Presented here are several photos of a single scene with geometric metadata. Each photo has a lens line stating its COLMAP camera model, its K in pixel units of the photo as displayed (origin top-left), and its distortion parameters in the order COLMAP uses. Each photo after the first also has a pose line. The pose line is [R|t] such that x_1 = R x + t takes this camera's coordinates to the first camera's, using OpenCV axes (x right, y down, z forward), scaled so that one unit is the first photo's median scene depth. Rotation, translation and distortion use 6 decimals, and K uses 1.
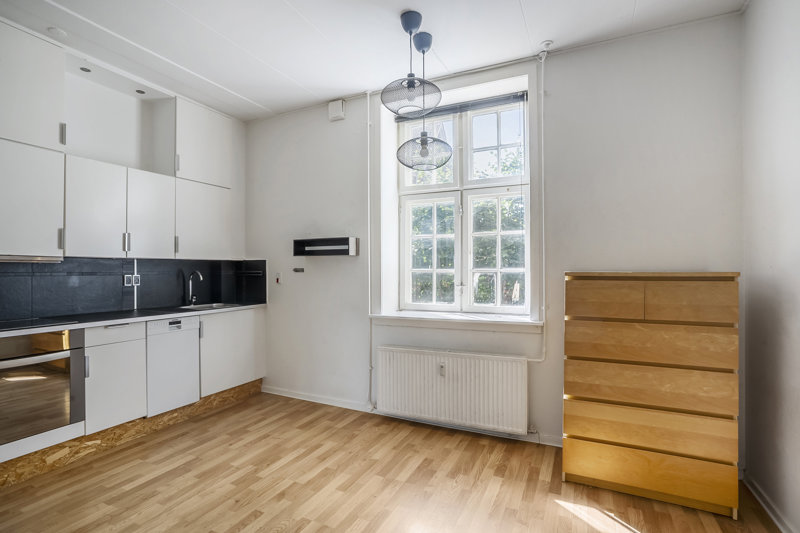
lens RADIAL K [[389.1, 0, 390.5], [0, 389.1, 270.7], [0, 0, 1]] dist [-0.049469, 0.023900]
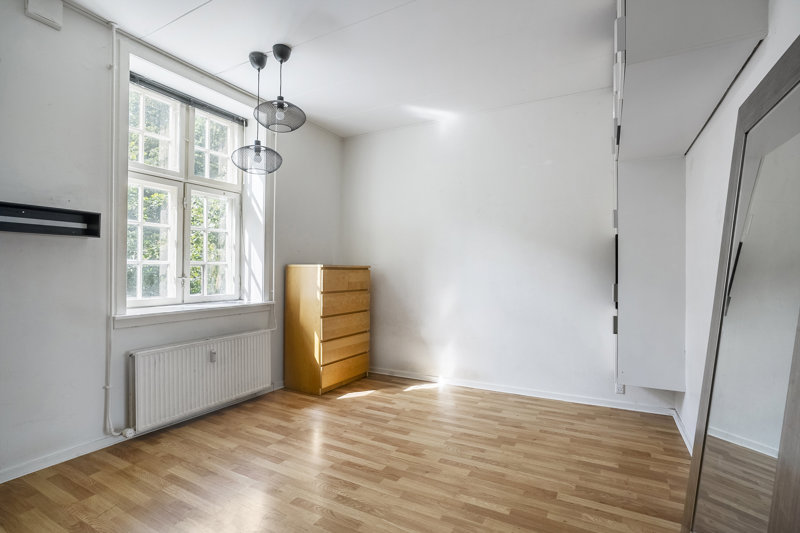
lens RADIAL K [[389.1, 0, 390.2], [0, 389.1, 272.8], [0, 0, 1]] dist [-0.049469, 0.023900]
pose [[0.065100, -0.002940, 0.997874, -0.807818], [-0.005746, 0.999978, 0.003321, 0.021241], [-0.997862, -0.005950, 0.065081, 0.423381]]
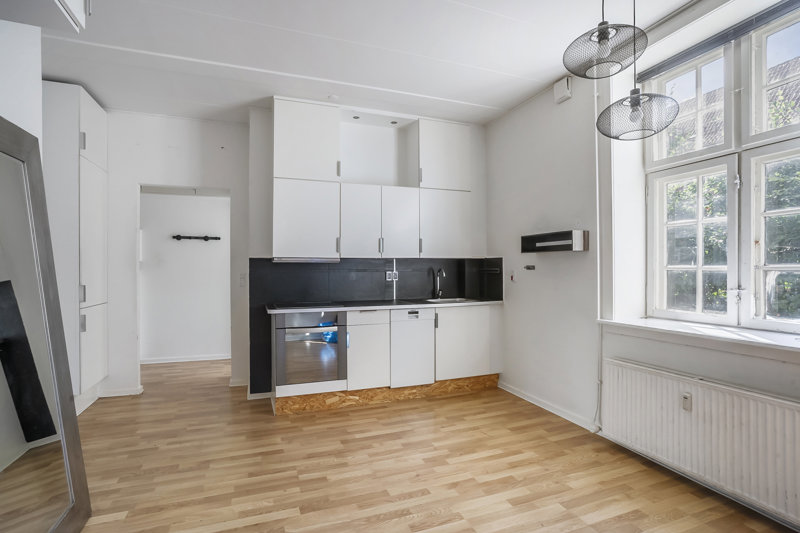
lens RADIAL K [[389.1, 0, 401.2], [0, 389.1, 270.3], [0, 0, 1]] dist [-0.049469, 0.023900]
pose [[0.737592, 0.003003, -0.675240, 0.204841], [0.000557, 0.999987, 0.005055, 0.000483], [0.675247, -0.004105, 0.737580, 0.092314]]
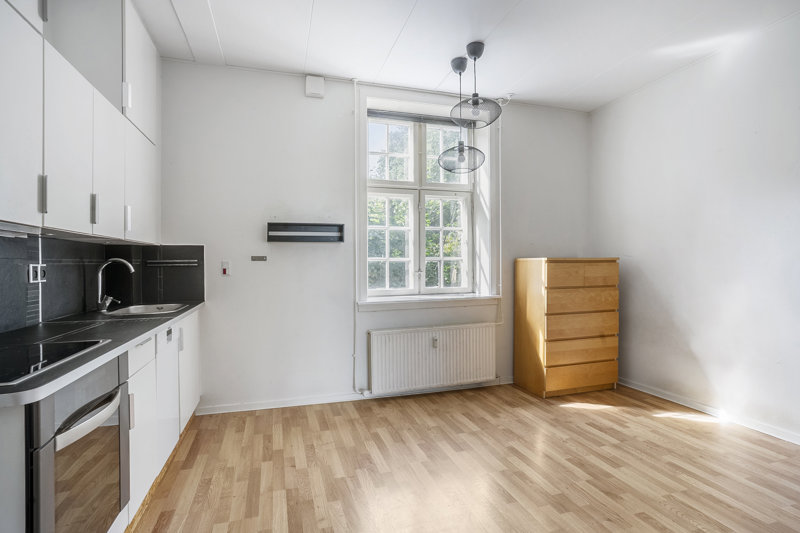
lens RADIAL K [[389.1, 0, 393.9], [0, 389.1, 268.2], [0, 0, 1]] dist [-0.049469, 0.023900]
pose [[0.733050, -0.012649, 0.680057, -0.698286], [0.008581, 0.999919, 0.009349, 0.016855], [-0.680120, -0.001017, 0.733100, 0.208269]]
